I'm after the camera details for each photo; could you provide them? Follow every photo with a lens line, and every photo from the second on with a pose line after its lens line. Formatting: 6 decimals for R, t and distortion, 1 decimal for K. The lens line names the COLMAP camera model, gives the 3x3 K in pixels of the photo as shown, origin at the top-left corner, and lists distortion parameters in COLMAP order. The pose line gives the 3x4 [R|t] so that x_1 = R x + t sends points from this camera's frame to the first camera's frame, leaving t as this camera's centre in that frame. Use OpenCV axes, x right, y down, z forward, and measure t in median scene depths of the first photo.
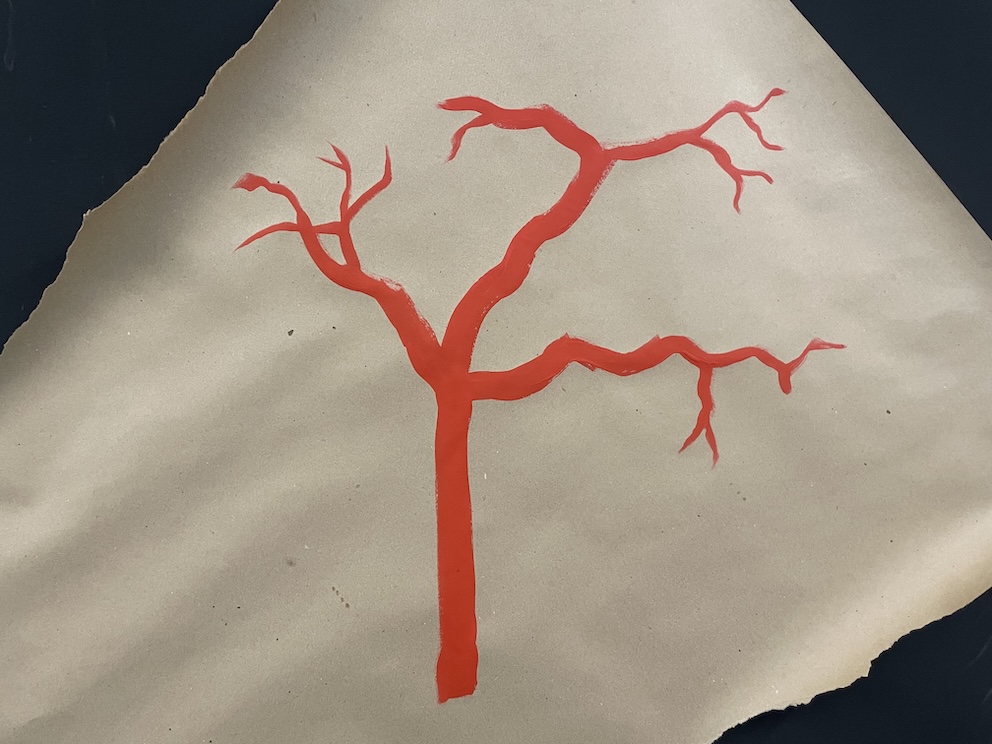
lens RADIAL K [[773.4, 0, 491.9], [0, 773.4, 363.2], [0, 0, 1]] dist [0.103669, -0.157525]
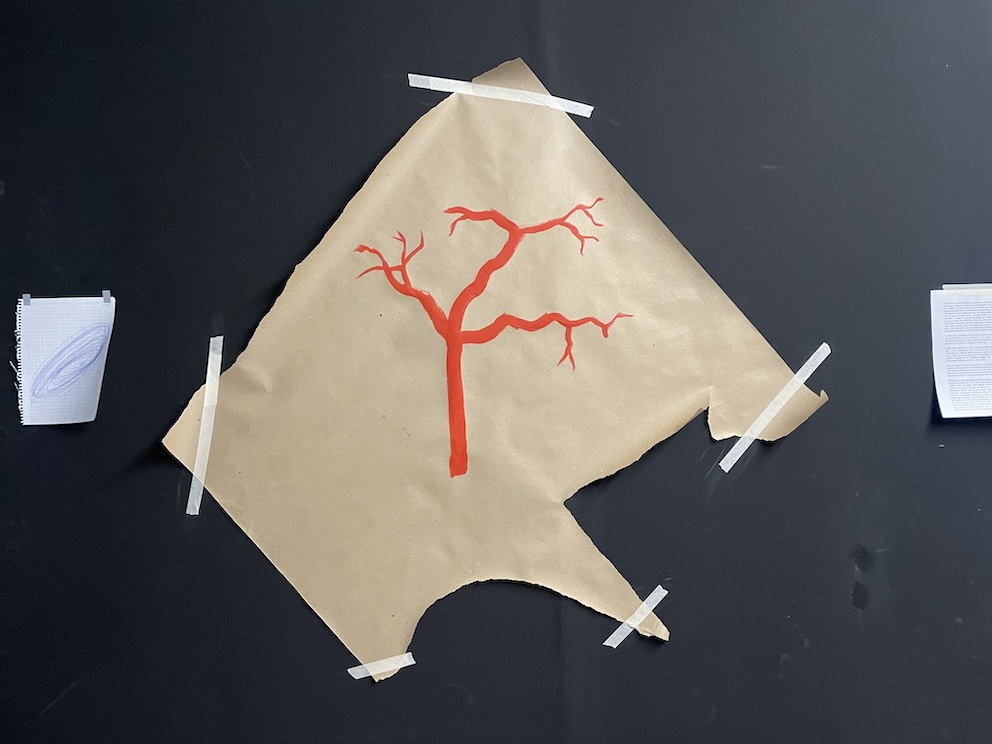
lens RADIAL K [[773.4, 0, 491.9], [0, 773.4, 363.2], [0, 0, 1]] dist [0.103669, -0.157525]
pose [[0.999395, -0.022159, -0.026821, 0.115928], [0.022414, 0.999706, 0.009241, 0.083705], [0.026609, -0.009837, 0.999598, -1.197255]]
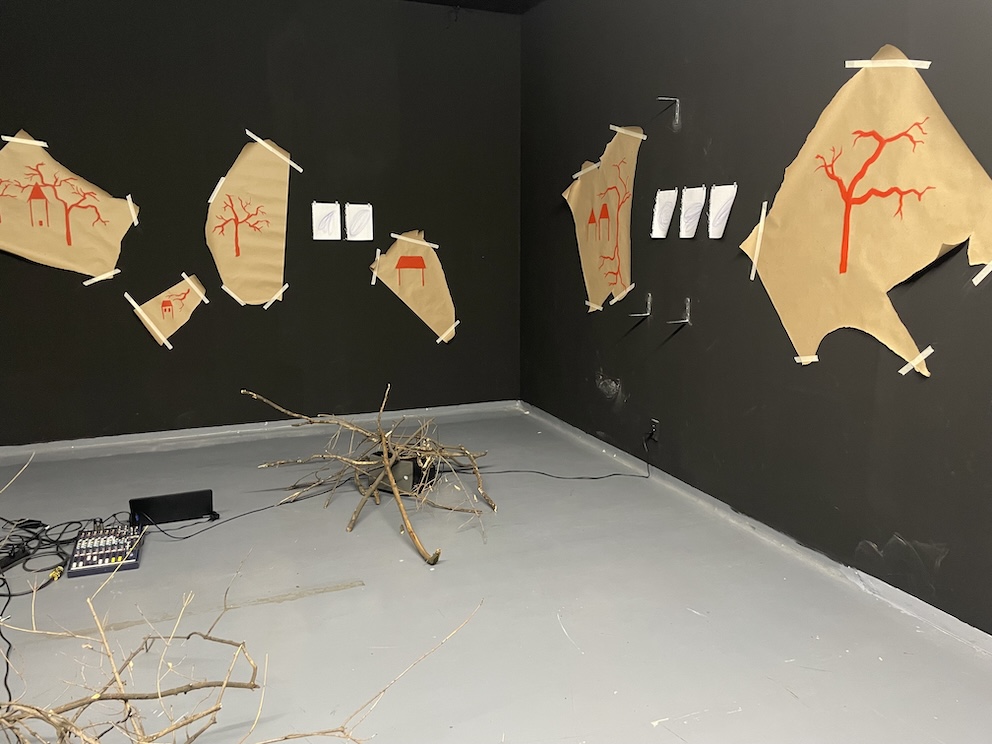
lens RADIAL K [[757.3, 0, 499.0], [0, 757.3, 359.5], [0, 0, 1]] dist [0.092579, -0.118956]
pose [[0.320020, 0.168799, -0.932252, 3.389556], [0.013774, 0.983067, 0.182729, 0.084173], [0.947311, -0.071318, 0.312276, -2.186295]]
